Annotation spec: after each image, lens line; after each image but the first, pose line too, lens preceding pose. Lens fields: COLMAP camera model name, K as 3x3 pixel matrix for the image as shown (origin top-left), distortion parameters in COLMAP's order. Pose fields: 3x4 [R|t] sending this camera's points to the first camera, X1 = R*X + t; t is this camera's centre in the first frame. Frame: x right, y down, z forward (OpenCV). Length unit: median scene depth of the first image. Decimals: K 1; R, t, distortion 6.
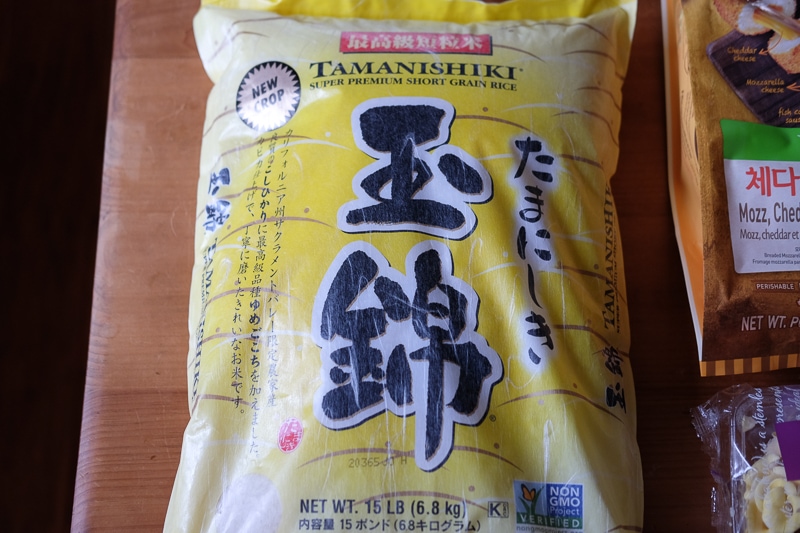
lens RADIAL K [[1338.3, 0, 400.0], [0, 1338.3, 266.5], [0, 0, 1]] dist [0.026988, 0.179321]
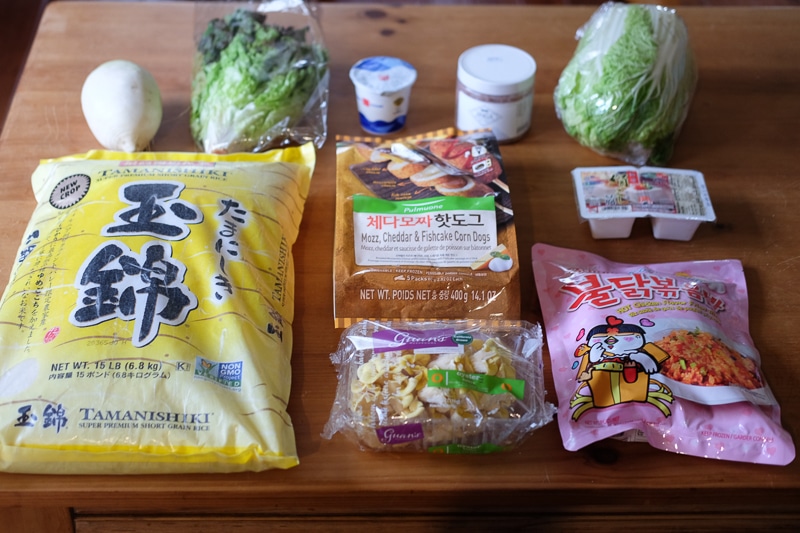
lens RADIAL K [[1338.3, 0, 400.0], [0, 1338.3, 266.5], [0, 0, 1]] dist [0.026988, 0.179321]
pose [[0.999282, 0.003672, 0.037710, 0.248652], [0.015390, 0.870152, -0.492543, 0.794049], [-0.034622, 0.492769, 0.869471, -0.364245]]
